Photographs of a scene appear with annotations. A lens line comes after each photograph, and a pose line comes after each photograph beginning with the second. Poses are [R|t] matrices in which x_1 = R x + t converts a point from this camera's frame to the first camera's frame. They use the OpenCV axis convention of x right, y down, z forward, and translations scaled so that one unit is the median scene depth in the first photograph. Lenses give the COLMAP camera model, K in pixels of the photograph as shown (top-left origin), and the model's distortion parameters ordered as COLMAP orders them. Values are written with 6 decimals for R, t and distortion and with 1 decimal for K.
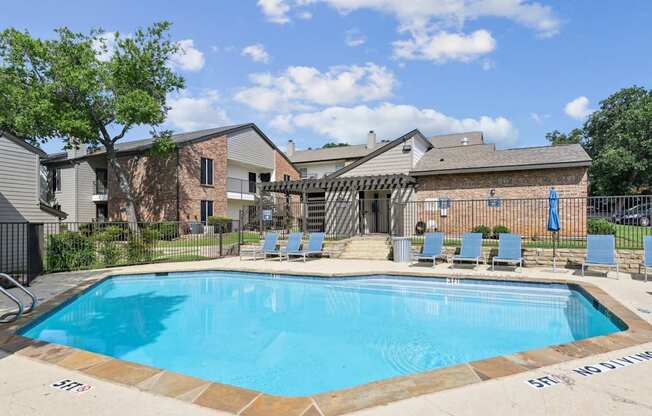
lens RADIAL K [[359.0, 0, 337.6], [0, 359.0, 217.2], [0, 0, 1]] dist [-0.005823, -0.001108]
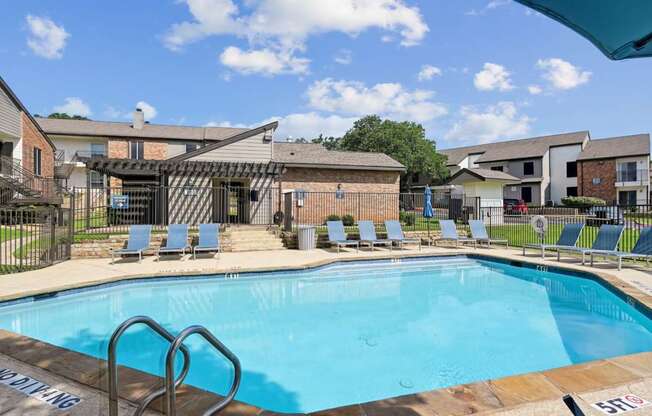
lens RADIAL K [[349.2, 0, 326.0], [0, 349.2, 208.0], [0, 0, 1]] dist [-0.000942, -0.001085]
pose [[0.750075, 0.008734, 0.661295, -0.323242], [-0.007094, 0.999962, -0.005160, 0.006561], [-0.661315, -0.000820, 0.750108, 0.154793]]
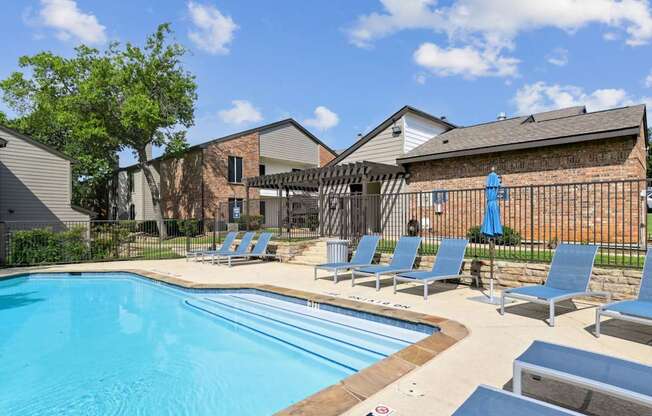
lens RADIAL K [[359.0, 0, 337.6], [0, 359.0, 217.2], [0, 0, 1]] dist [-0.005823, -0.001108]
pose [[0.949502, -0.001704, -0.313755, 0.317071], [0.005226, 0.999932, 0.010387, -0.003108], [0.313716, -0.011502, 0.949447, 0.175568]]
